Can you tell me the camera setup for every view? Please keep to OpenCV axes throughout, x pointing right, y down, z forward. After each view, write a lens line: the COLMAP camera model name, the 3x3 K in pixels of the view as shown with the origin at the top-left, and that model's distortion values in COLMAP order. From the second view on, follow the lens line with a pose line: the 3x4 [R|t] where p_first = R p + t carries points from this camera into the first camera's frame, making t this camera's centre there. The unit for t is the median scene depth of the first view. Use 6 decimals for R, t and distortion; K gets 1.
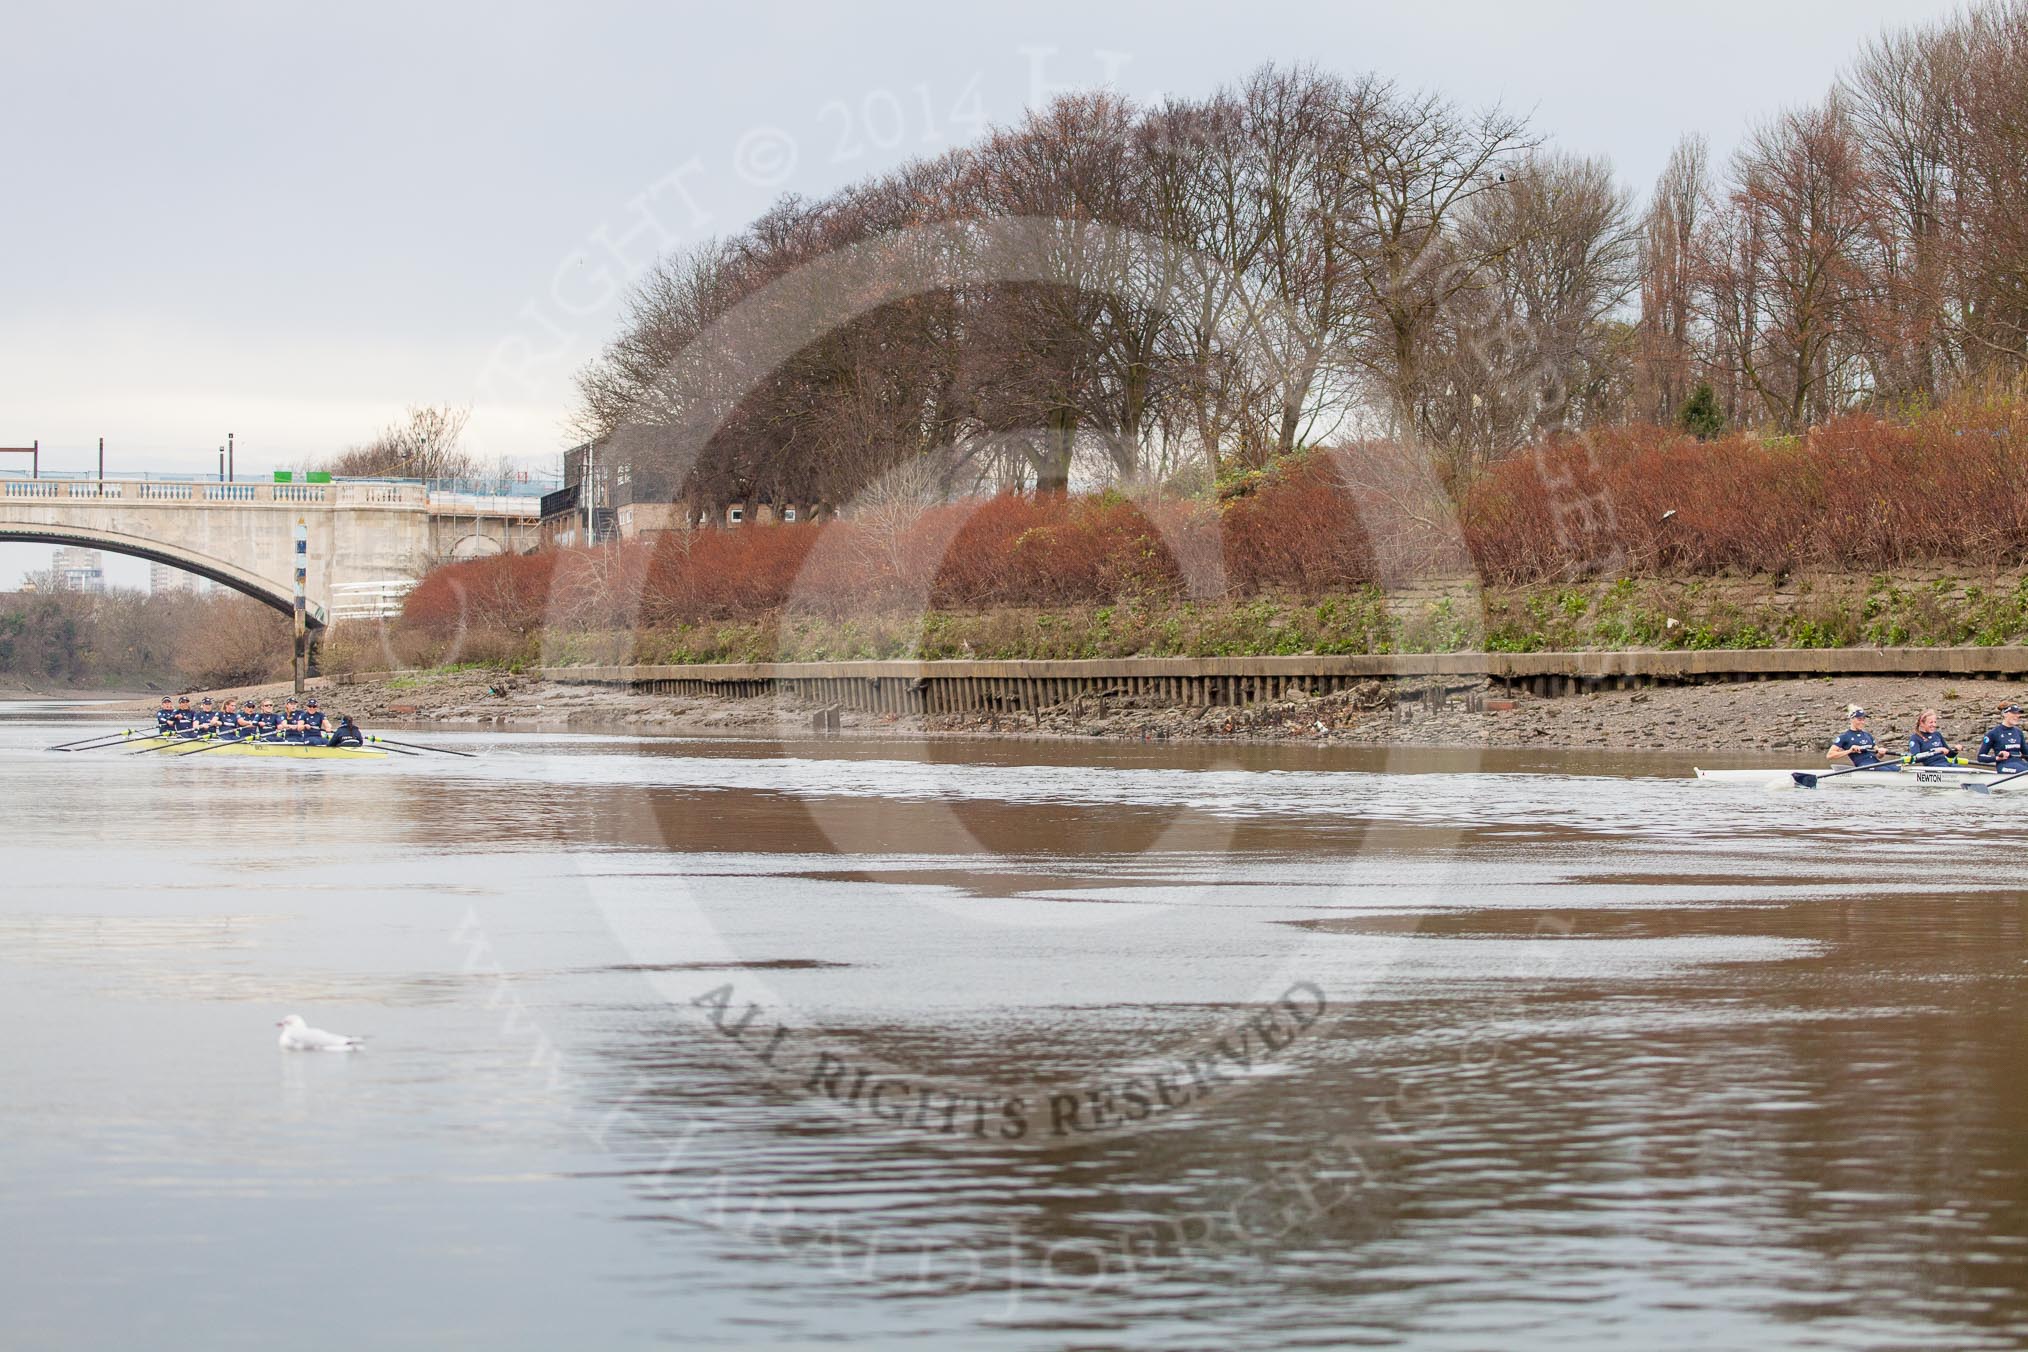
lens RADIAL K [[5764.2, 0, 1013.6], [0, 5764.2, 676.2], [0, 0, 1]] dist [-0.006543, 0.000000]
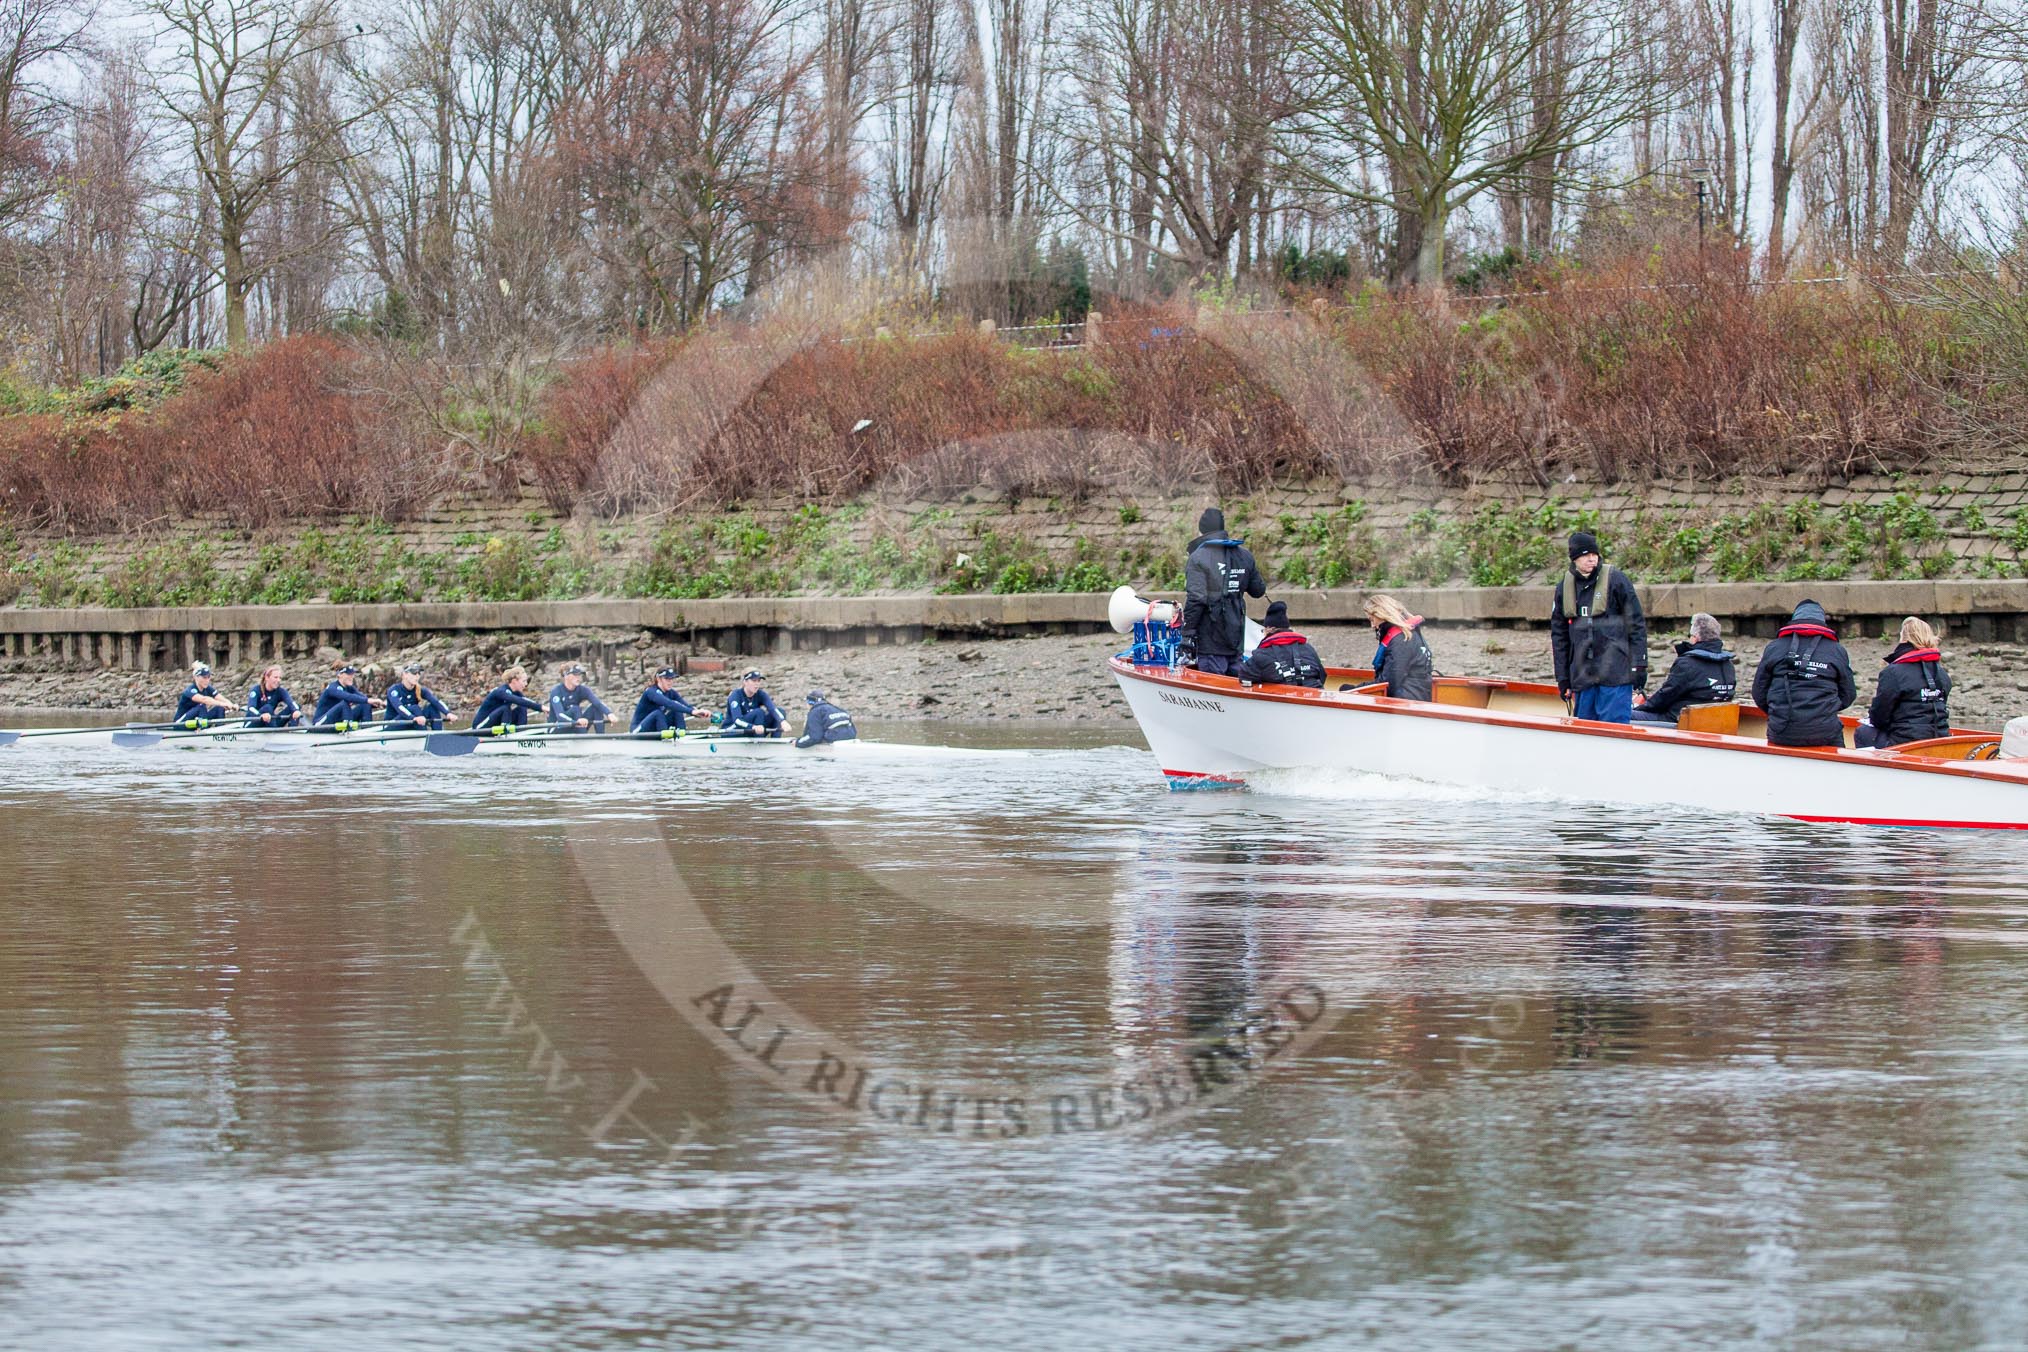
lens RADIAL K [[5764.2, 0, 1014.4], [0, 5764.2, 675.6], [0, 0, 1]] dist [-0.006543, 0.000000]
pose [[0.940676, -0.004881, 0.339271, -0.129478], [0.002934, 0.999976, 0.006251, 0.001517], [-0.339293, -0.004884, 0.940668, 0.230231]]
